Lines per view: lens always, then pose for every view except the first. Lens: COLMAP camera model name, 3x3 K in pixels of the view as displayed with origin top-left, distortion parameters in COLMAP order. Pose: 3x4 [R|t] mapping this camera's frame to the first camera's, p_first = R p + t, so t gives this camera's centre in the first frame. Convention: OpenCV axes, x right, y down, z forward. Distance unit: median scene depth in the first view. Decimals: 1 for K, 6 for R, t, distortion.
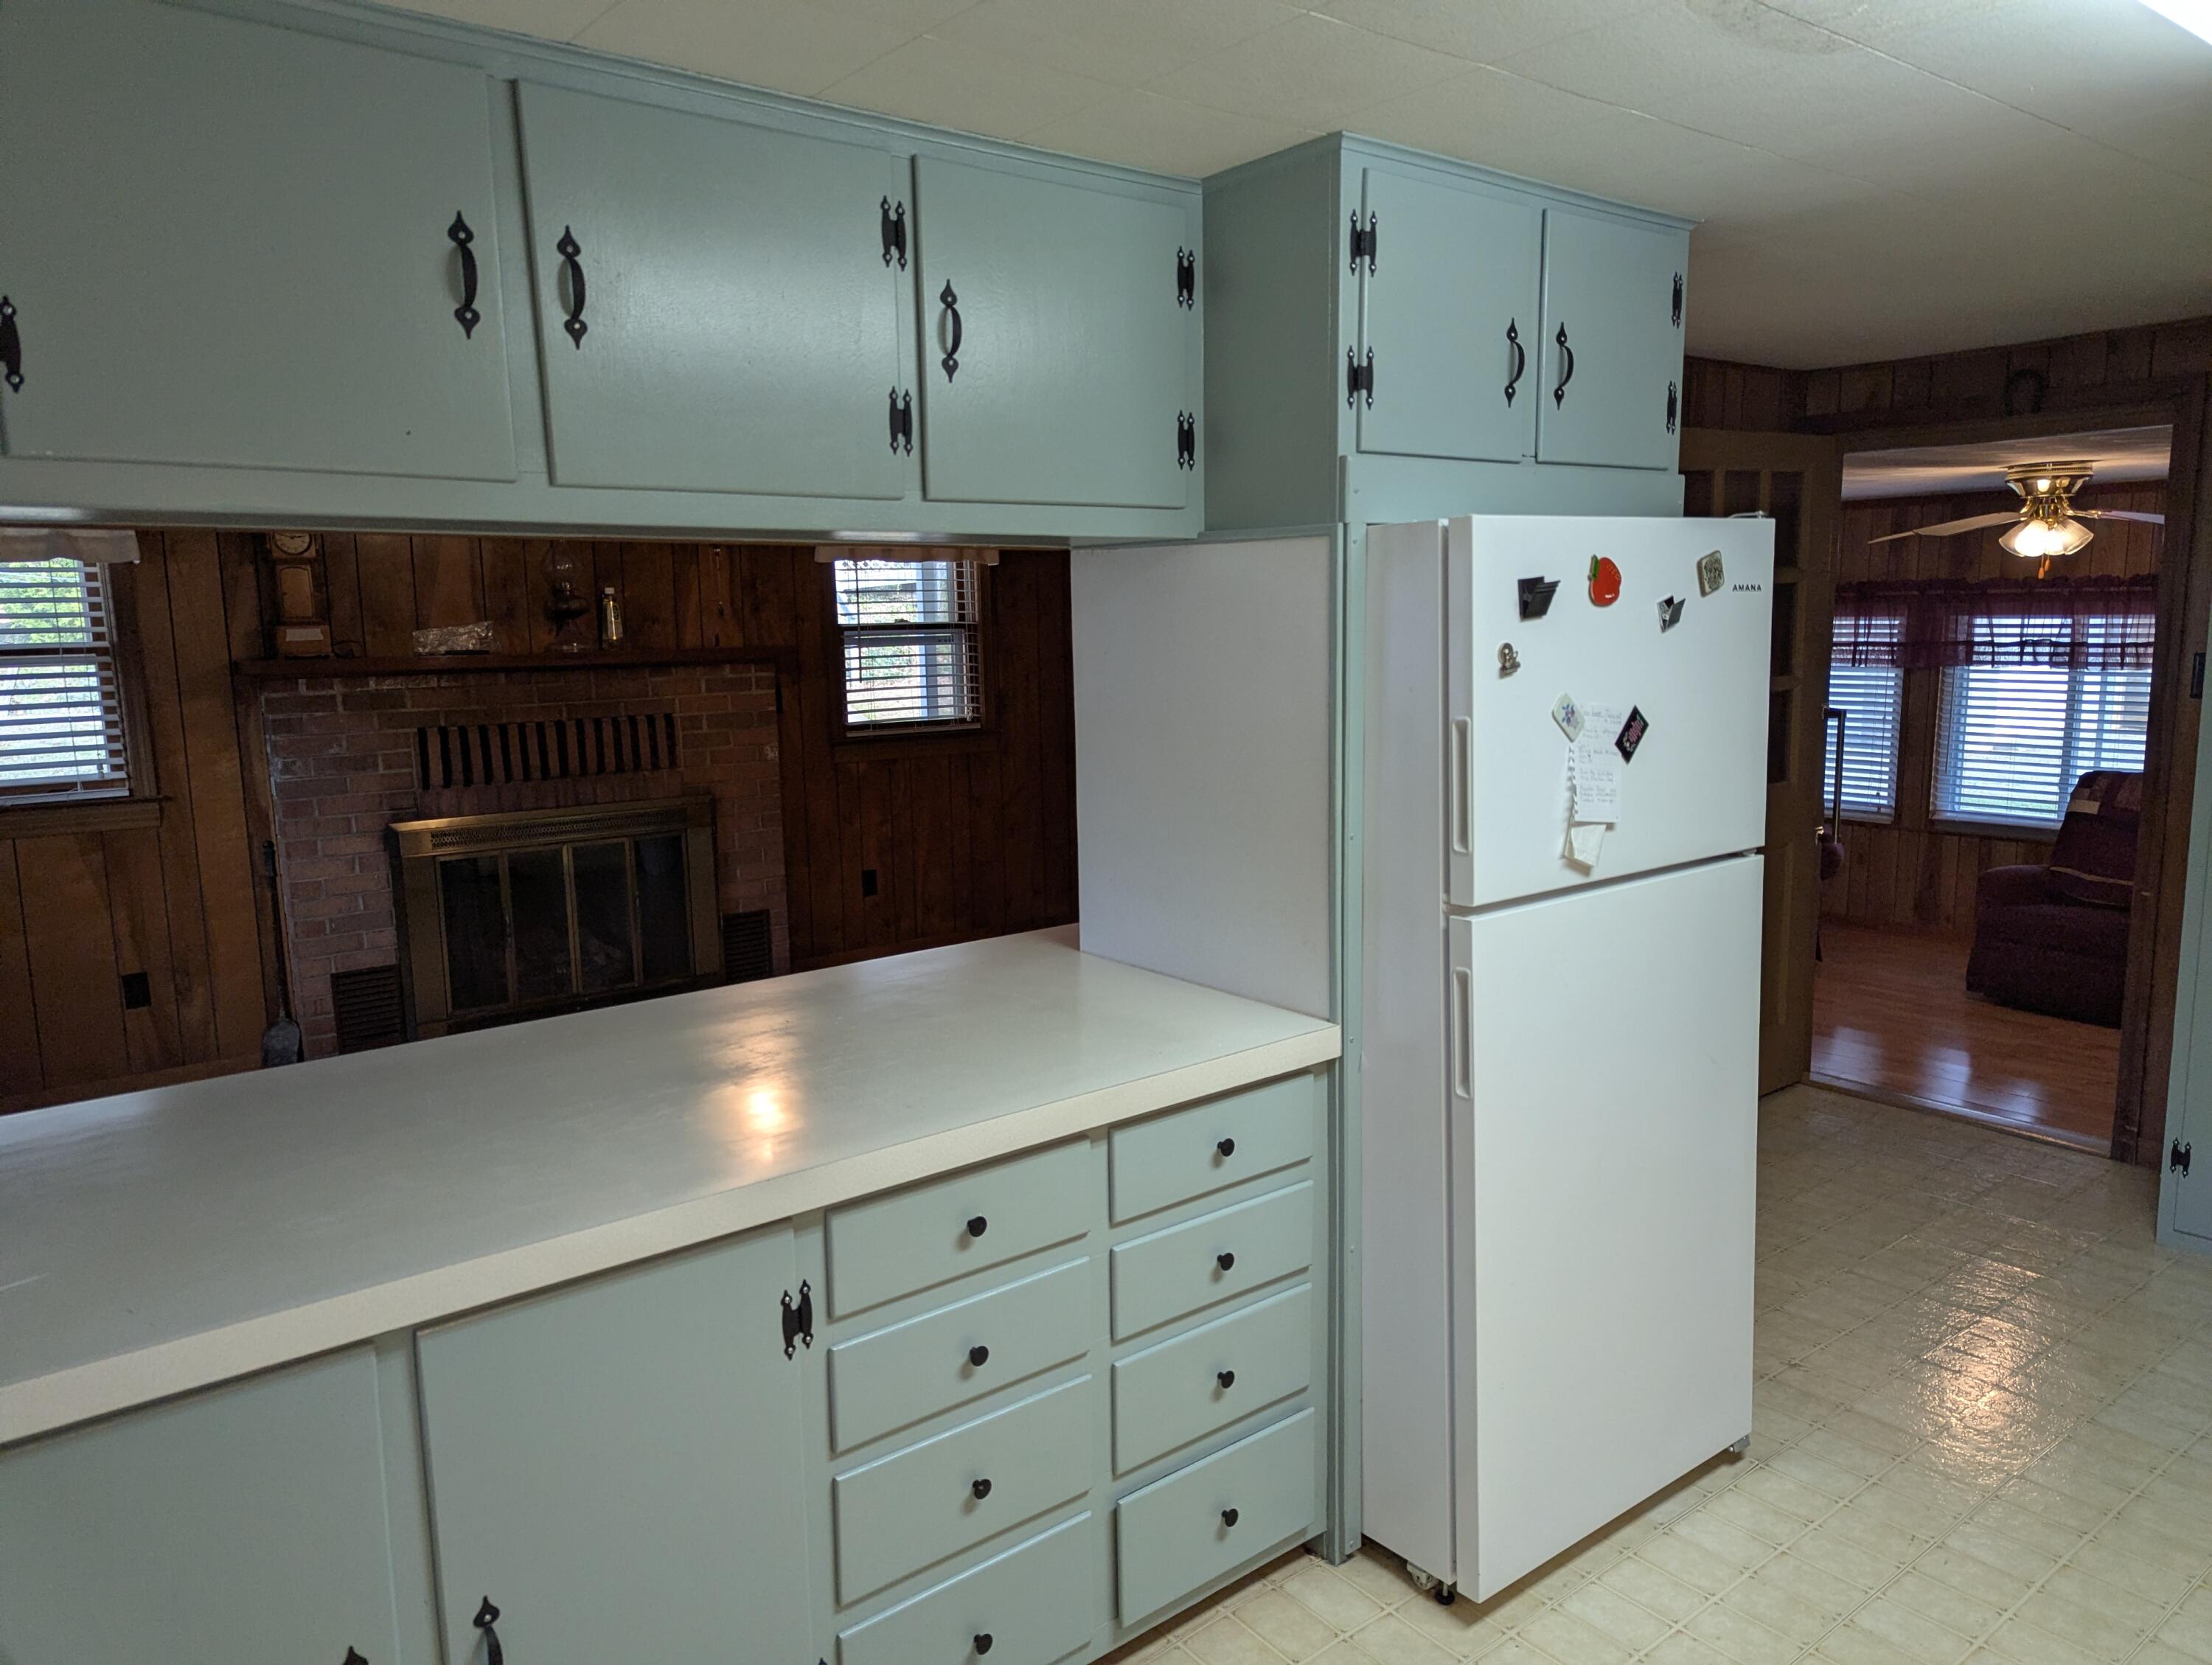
lens RADIAL K [[1546.5, 0, 1118.1], [0, 1546.5, 841.6], [0, 0, 1]] dist [0.047448, -0.035937]
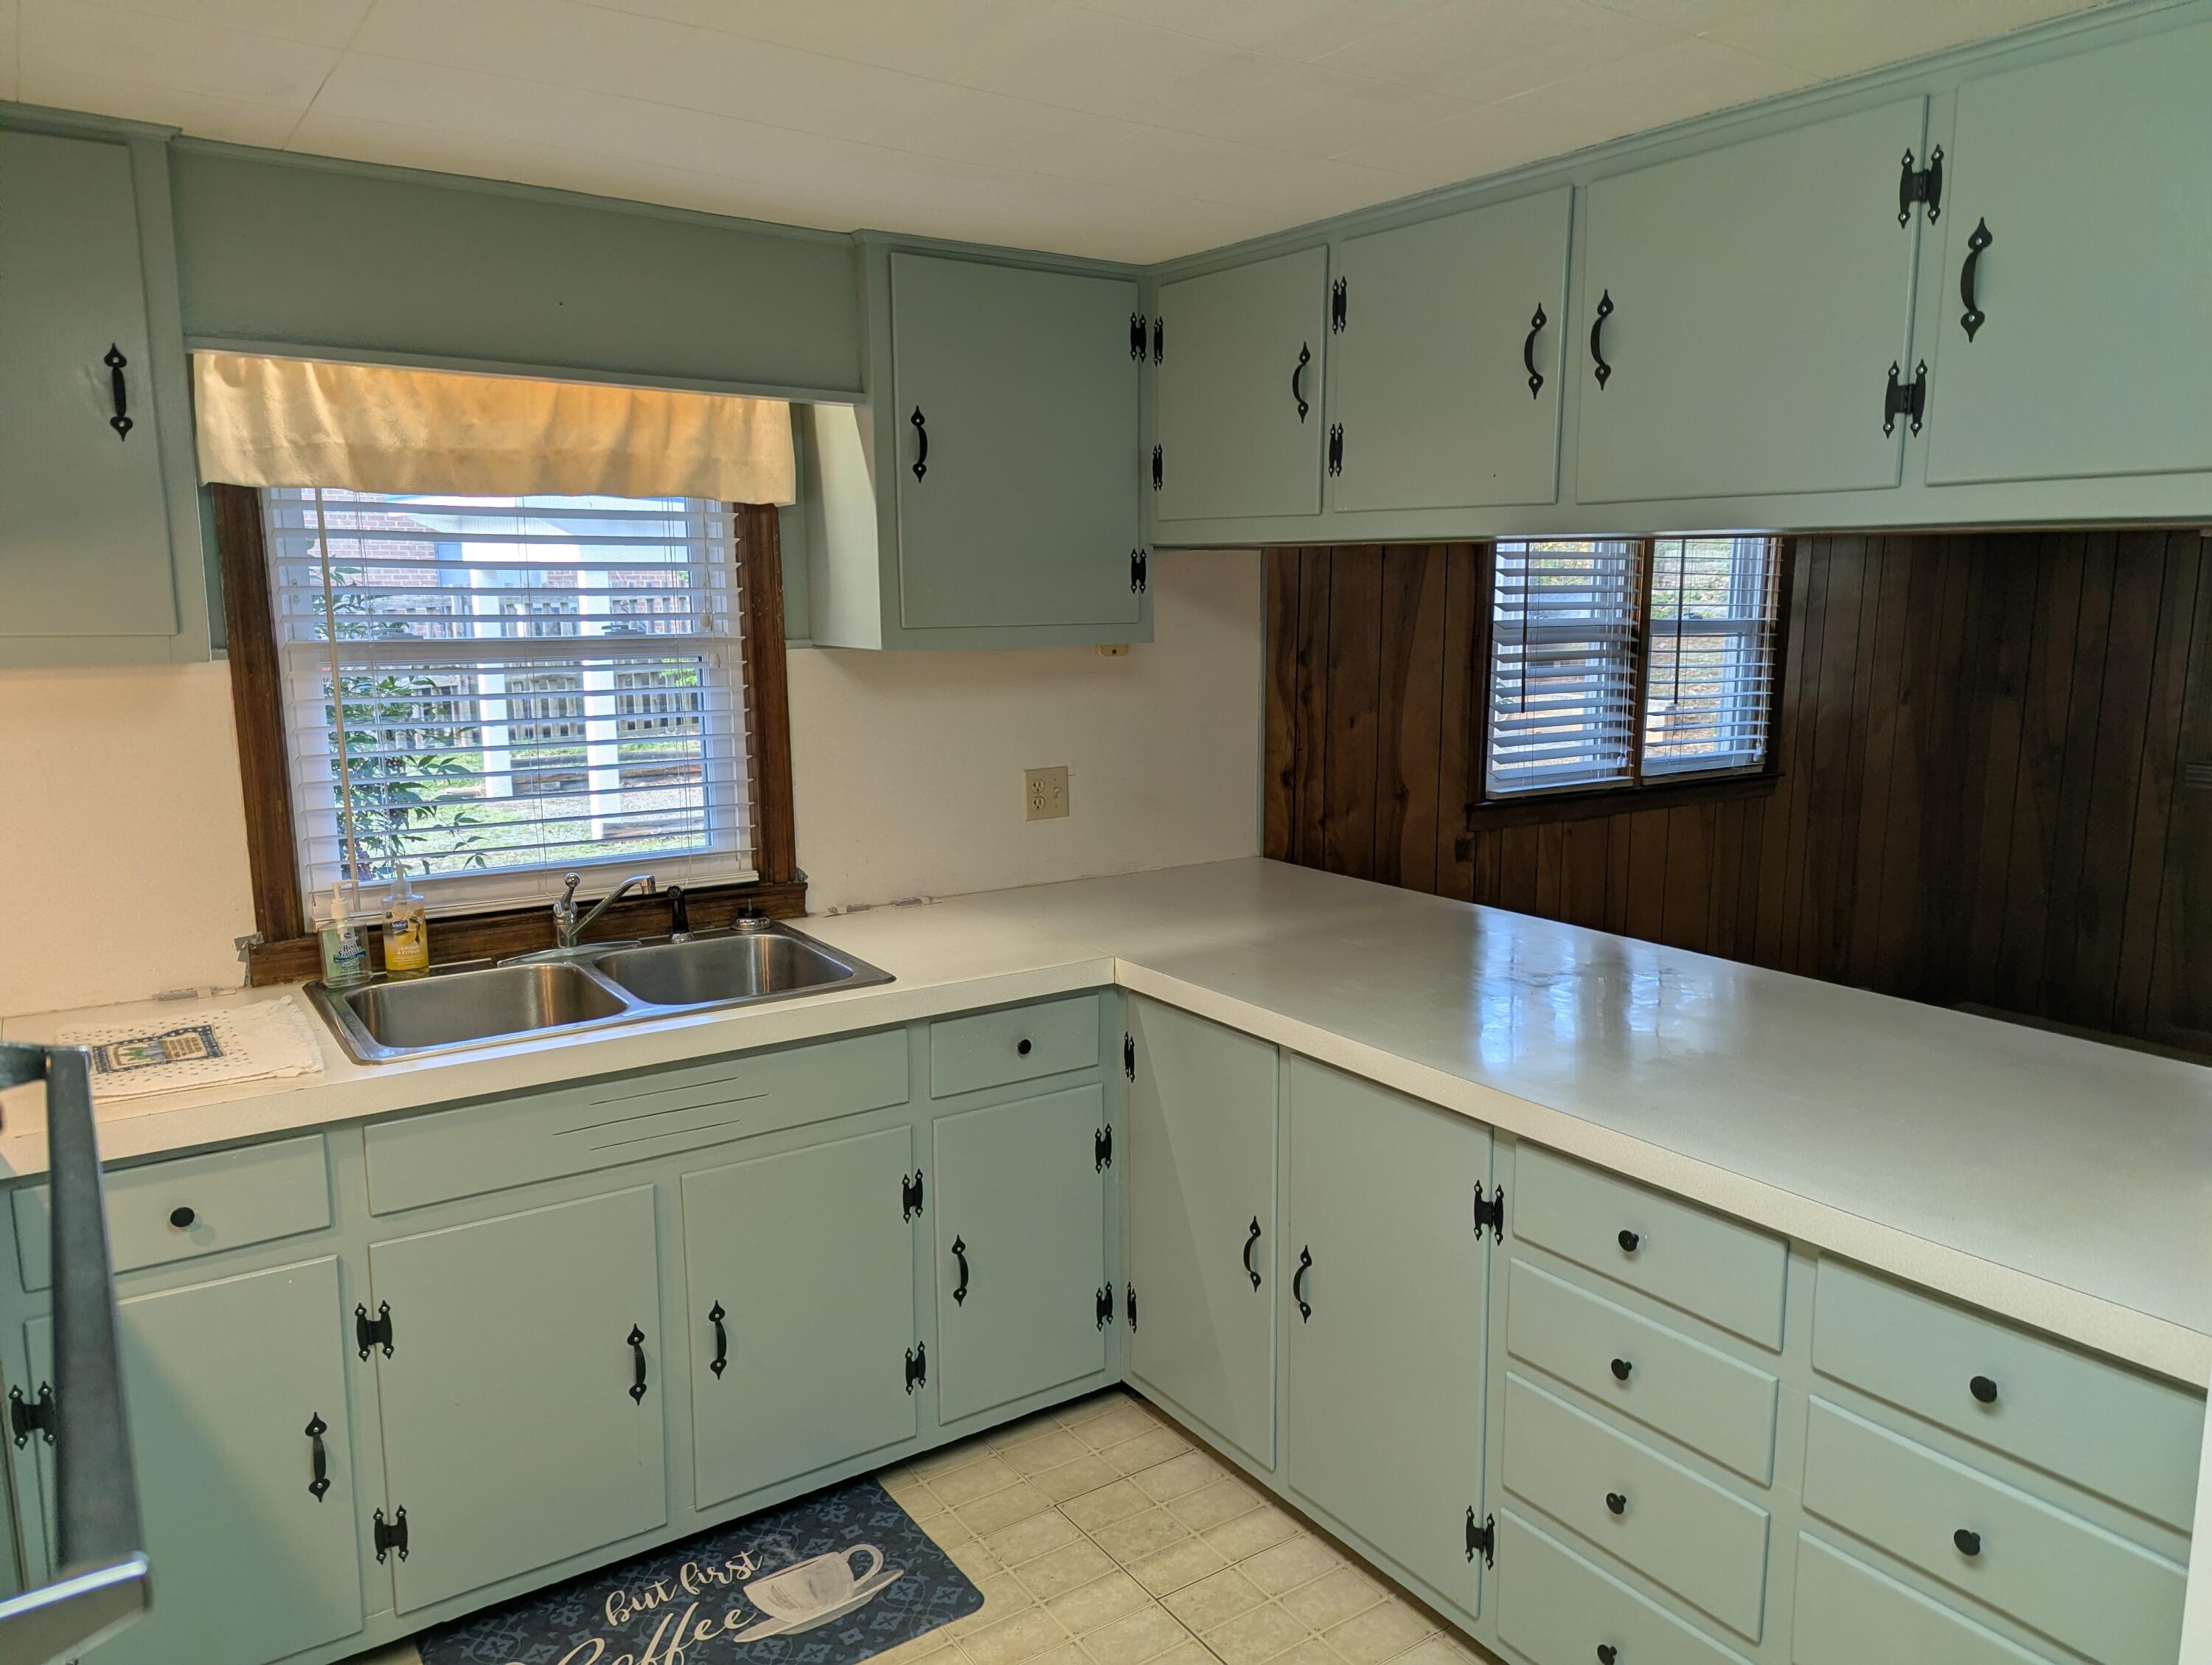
lens RADIAL K [[1546.5, 0, 1118.1], [0, 1546.5, 841.6], [0, 0, 1]] dist [0.047448, -0.035937]
pose [[-0.064916, 0.174967, -0.982432, 0.855647], [-0.170914, 0.968011, 0.183692, -0.121316], [0.983145, 0.179835, -0.032935, 0.672228]]
